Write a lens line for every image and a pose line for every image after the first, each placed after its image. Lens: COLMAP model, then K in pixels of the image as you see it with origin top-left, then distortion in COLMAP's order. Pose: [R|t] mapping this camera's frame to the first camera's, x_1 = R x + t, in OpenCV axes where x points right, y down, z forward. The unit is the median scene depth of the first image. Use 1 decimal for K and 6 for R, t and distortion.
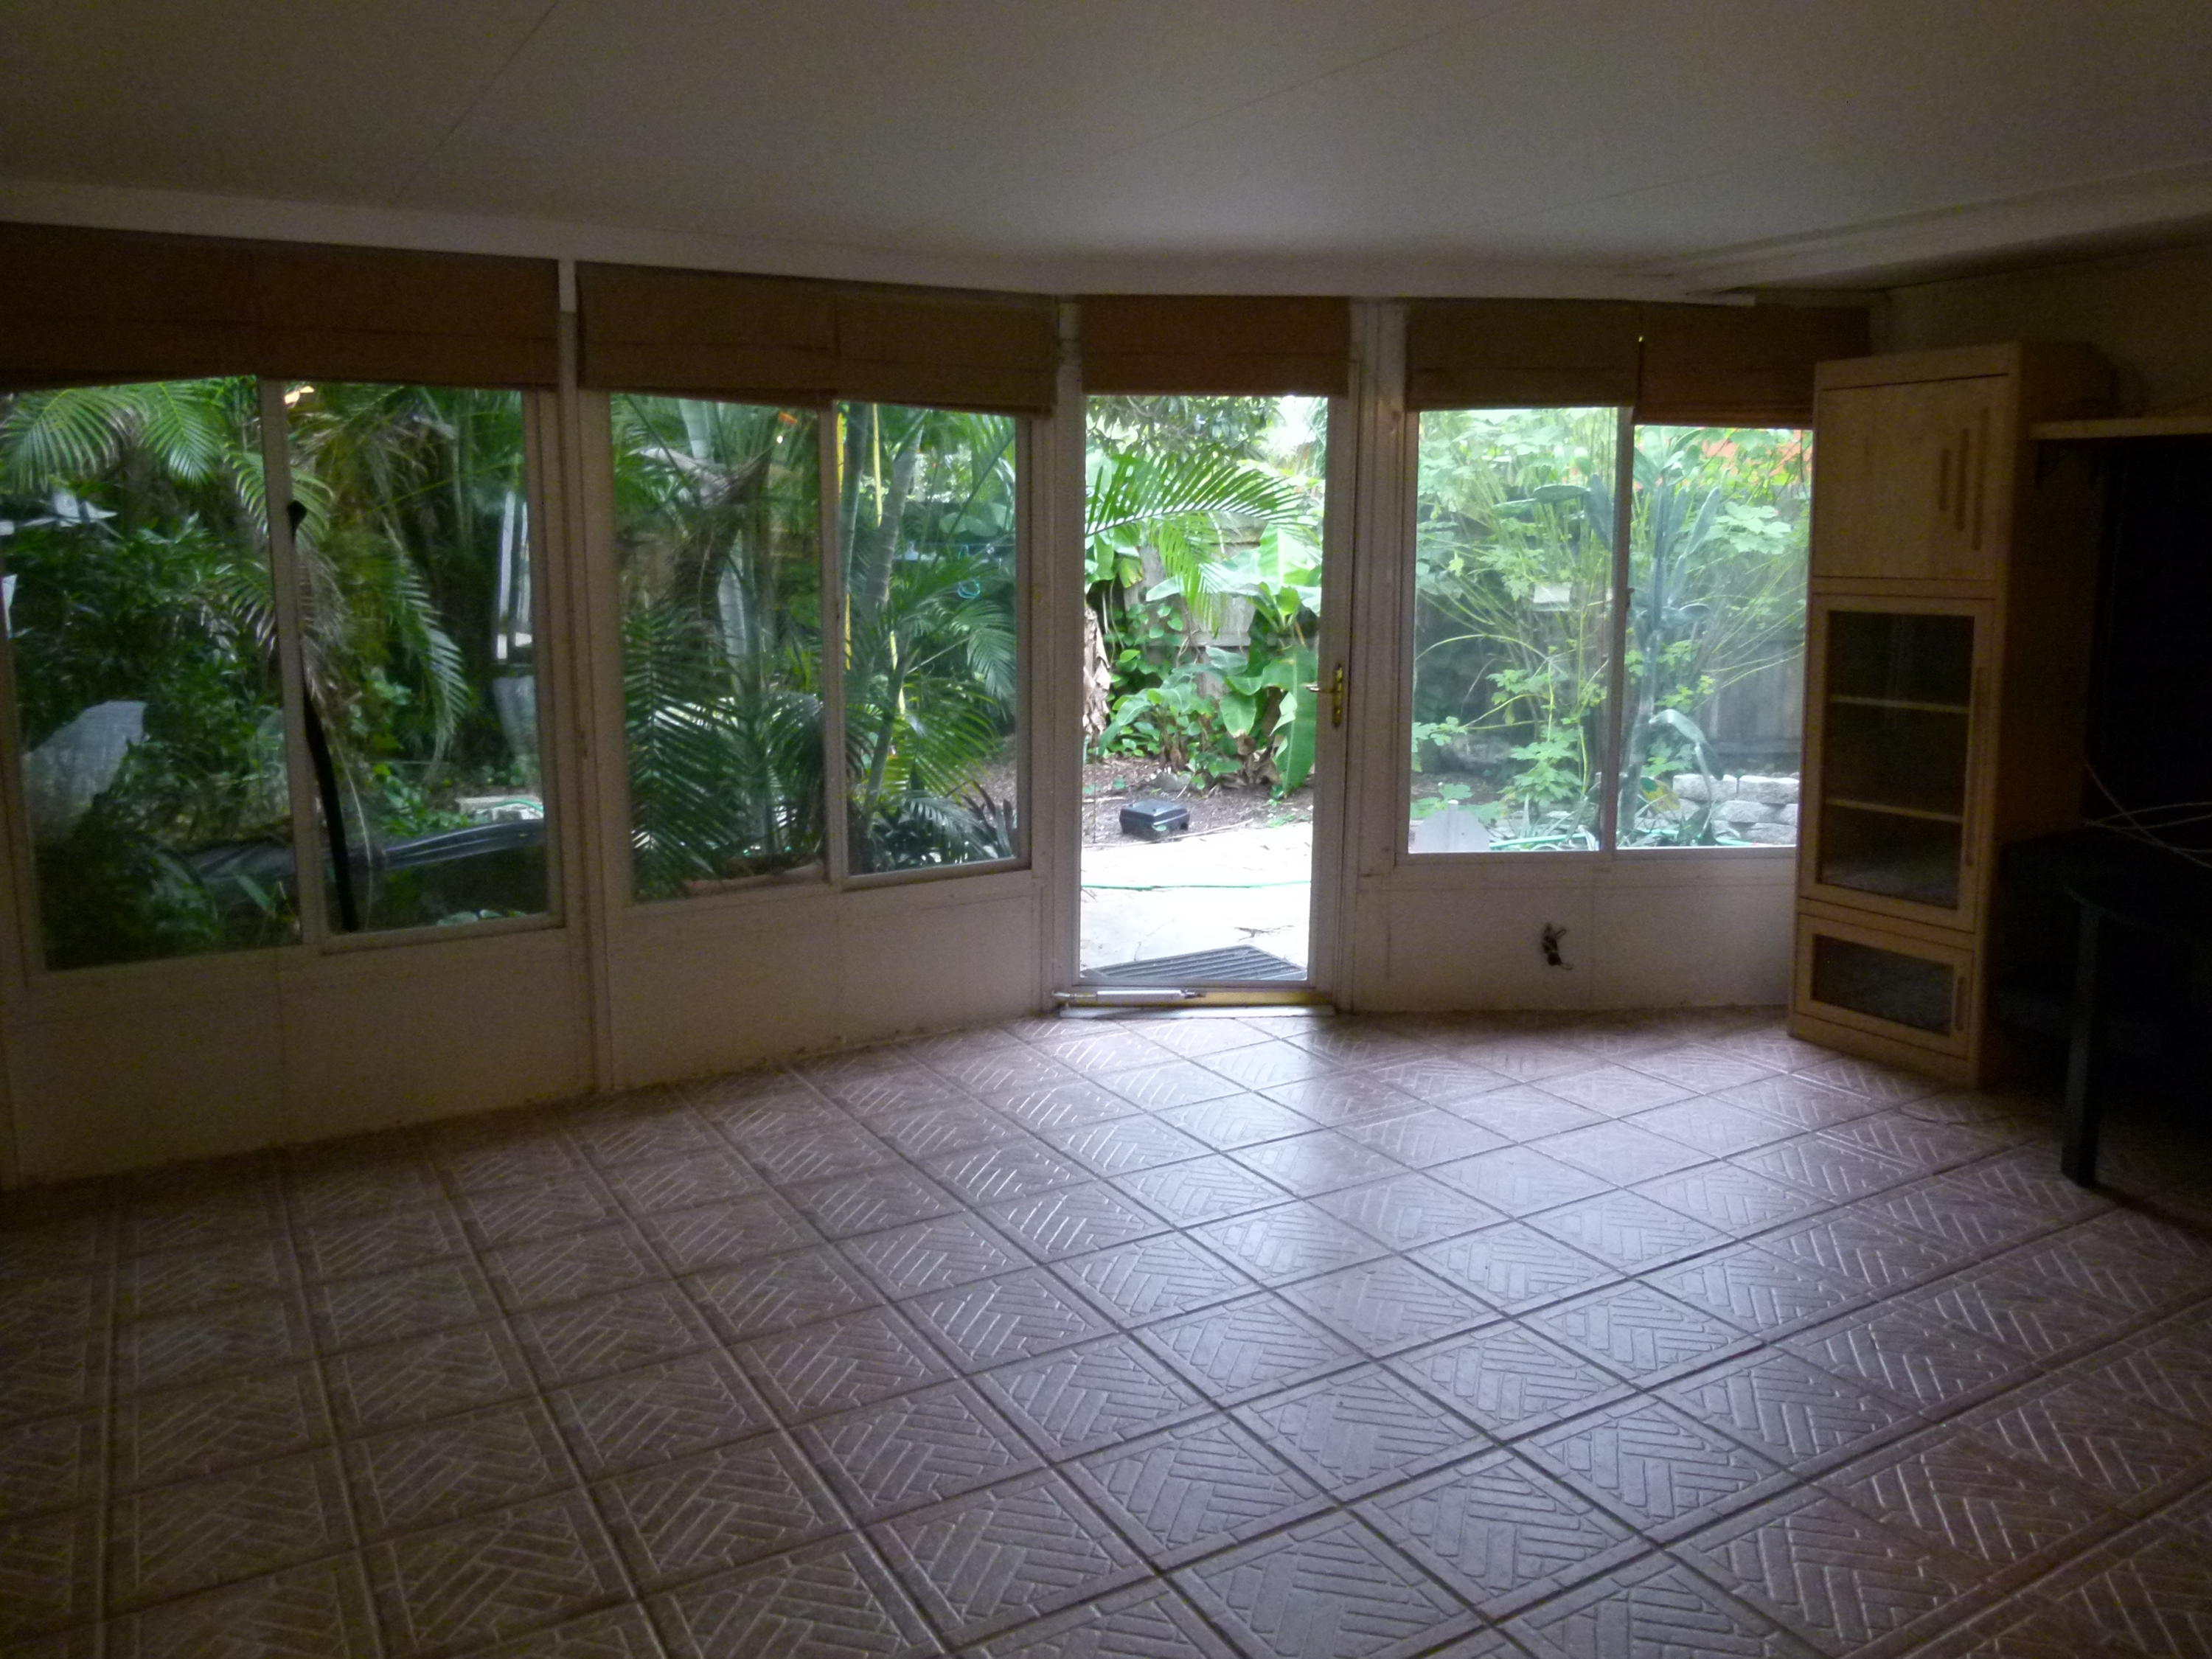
lens RADIAL K [[1661.5, 0, 1099.6], [0, 1661.5, 805.3], [0, 0, 1]] dist [-0.039186, 0.027917]
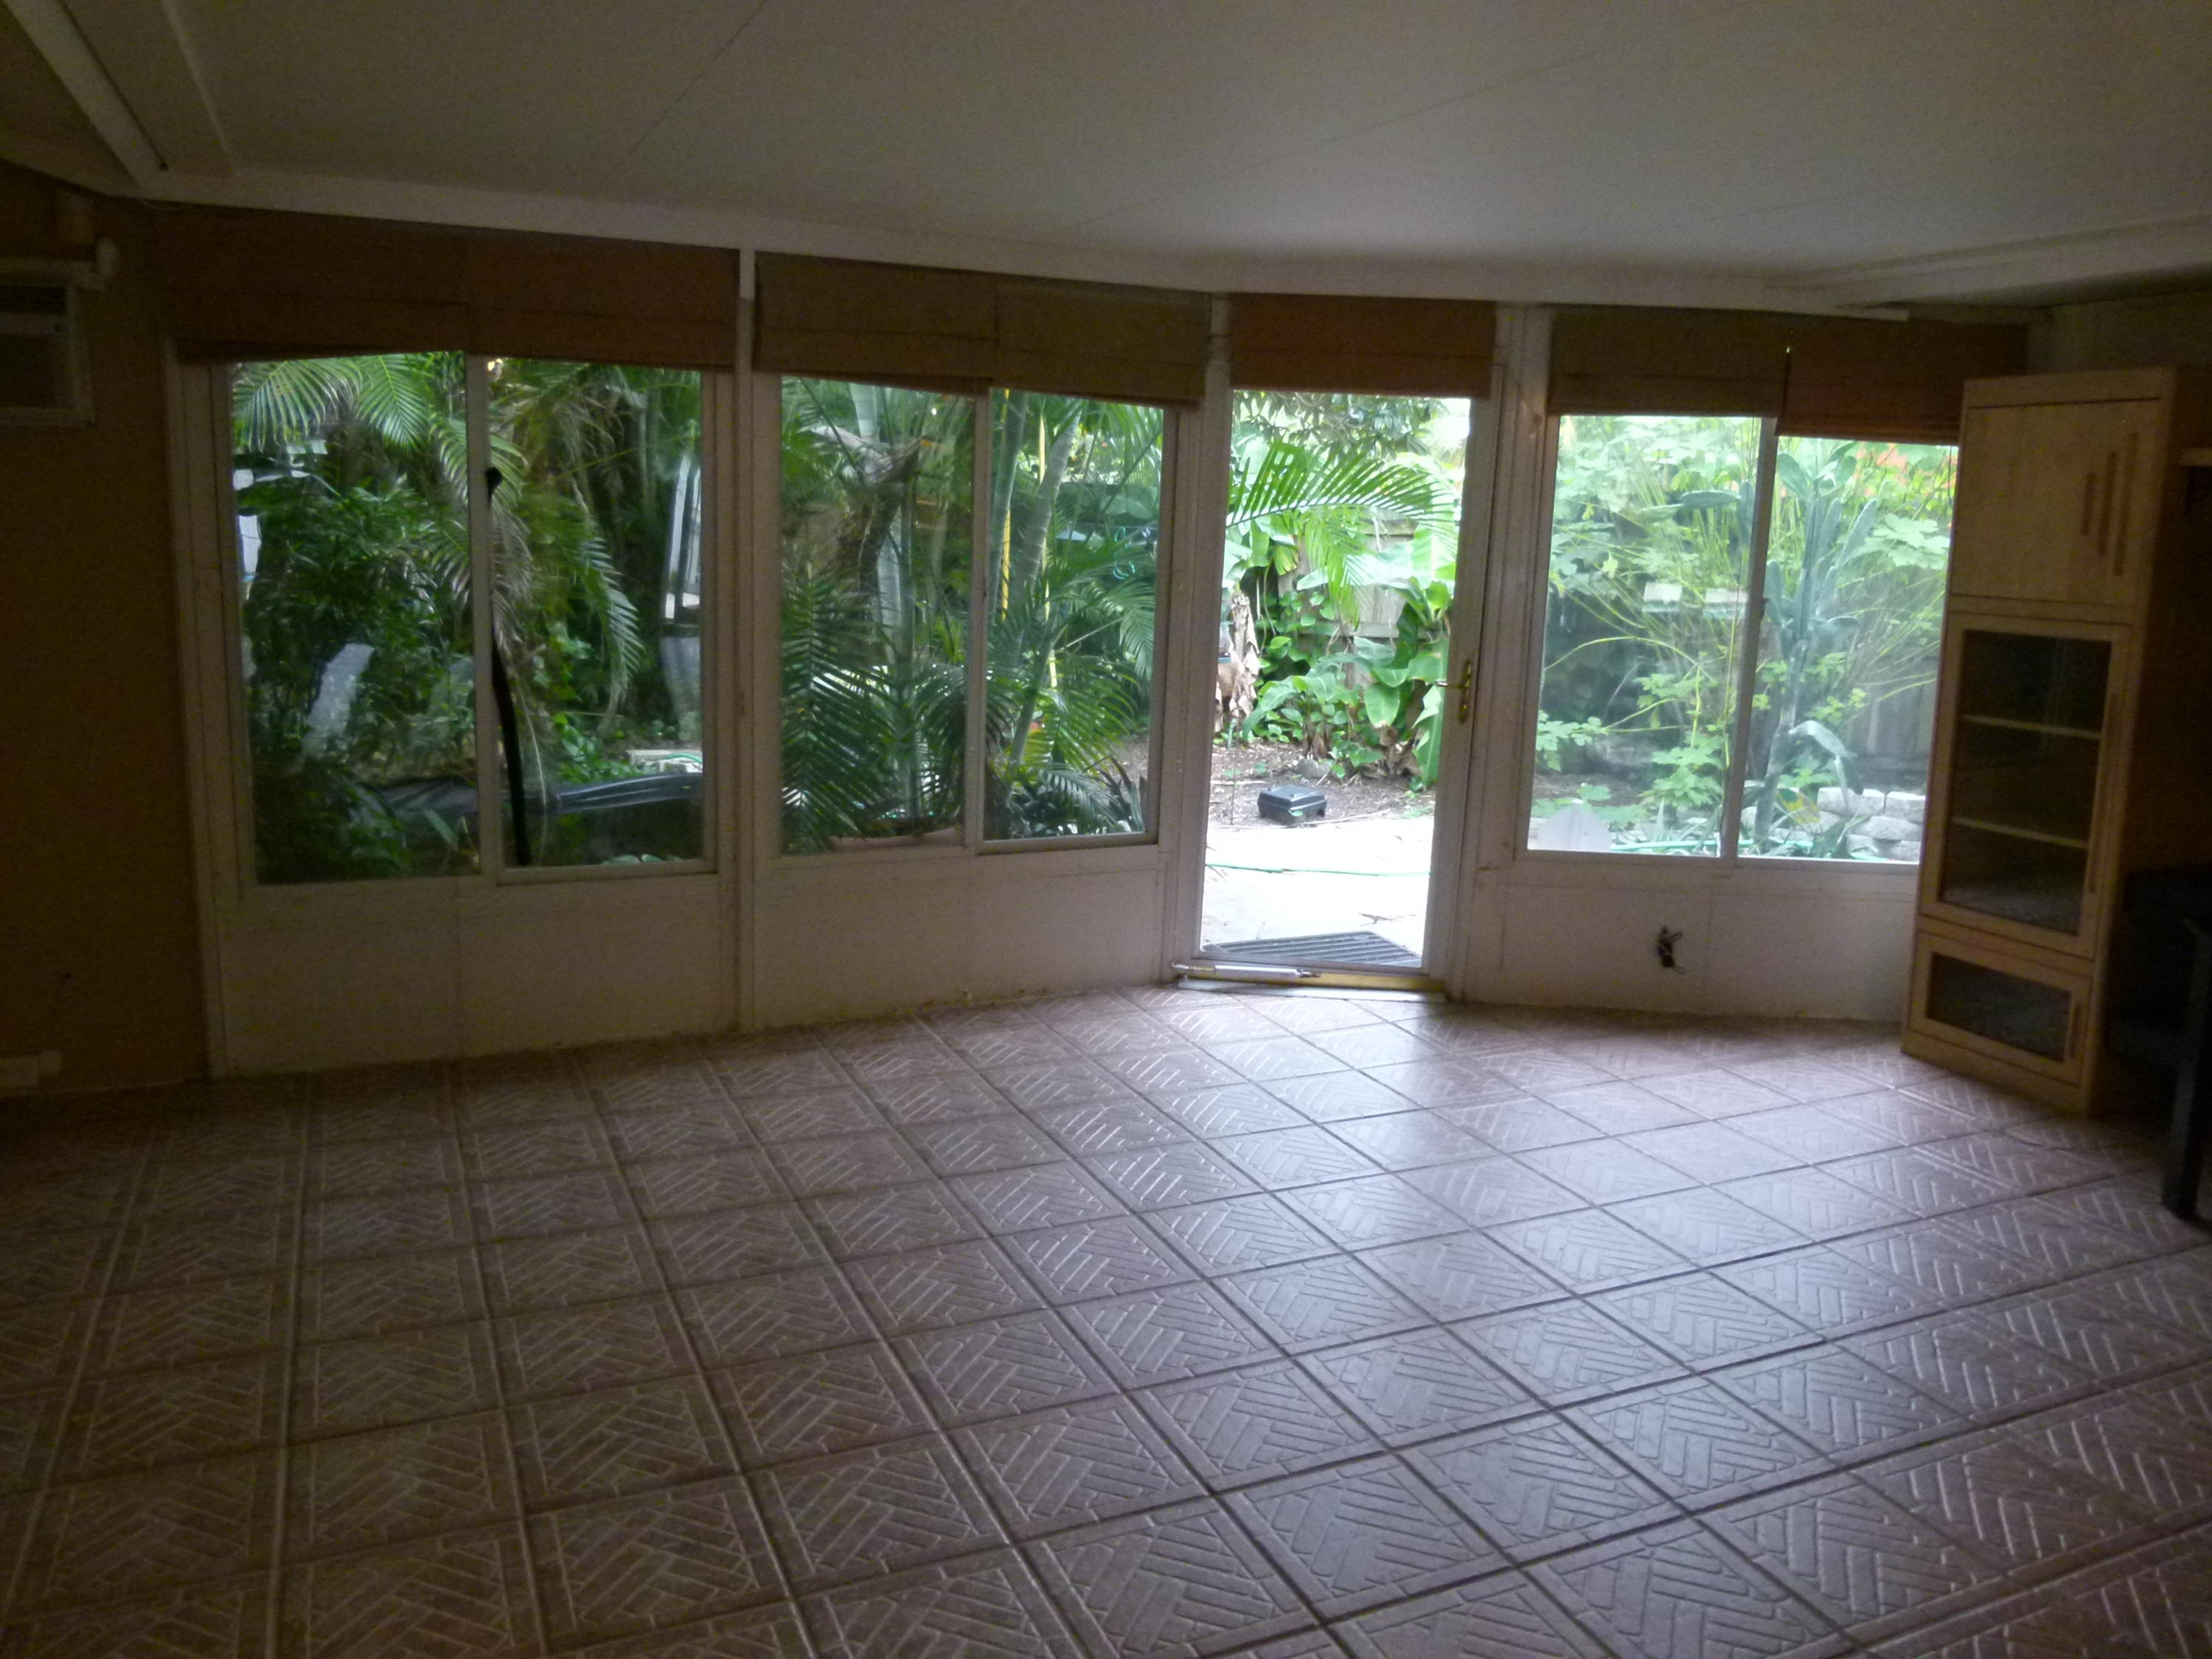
lens RADIAL K [[1661.5, 0, 1099.0], [0, 1661.5, 811.5], [0, 0, 1]] dist [-0.039186, 0.027917]
pose [[0.994060, 0.053781, -0.094616, 0.021265], [-0.052316, 0.998470, 0.017897, 0.001287], [0.095434, -0.012841, 0.995353, -0.042325]]
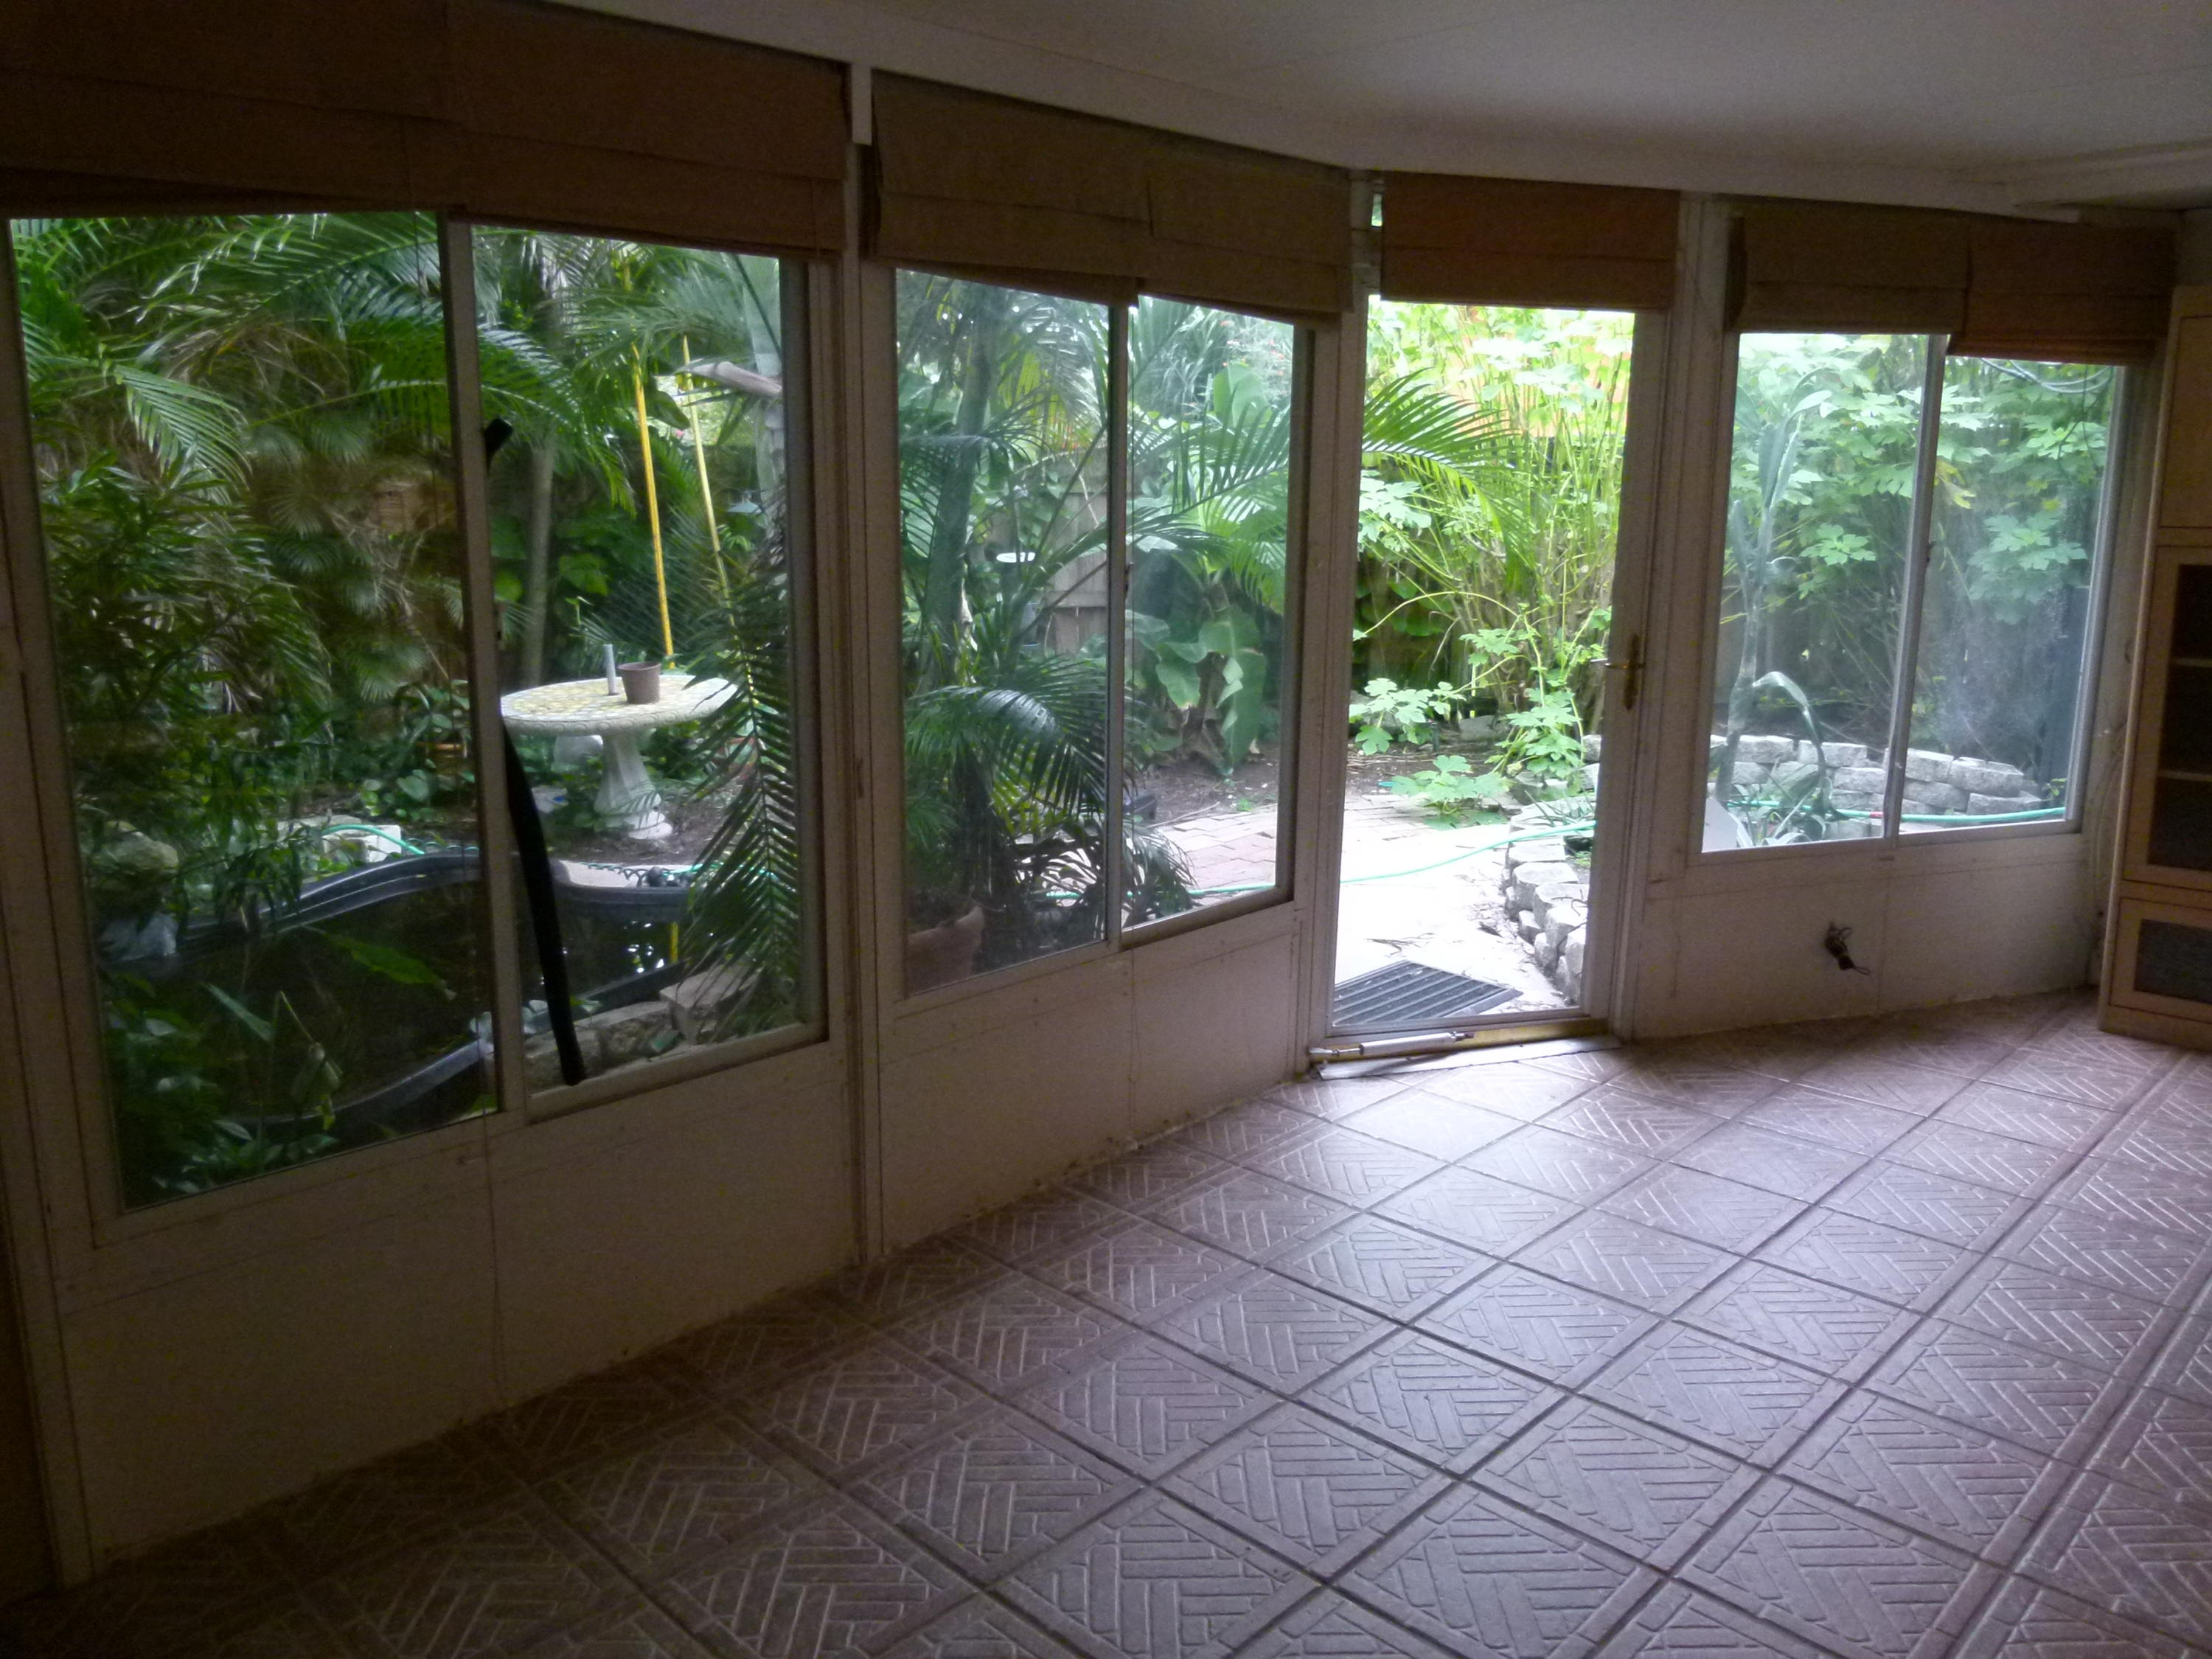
lens RADIAL K [[1661.5, 0, 1086.0], [0, 1661.5, 800.2], [0, 0, 1]] dist [-0.039186, 0.027917]
pose [[0.964717, -0.048693, 0.258748, -0.370606], [0.042453, 0.998658, 0.029652, -0.040476], [-0.259845, -0.017621, 0.965490, 0.279752]]
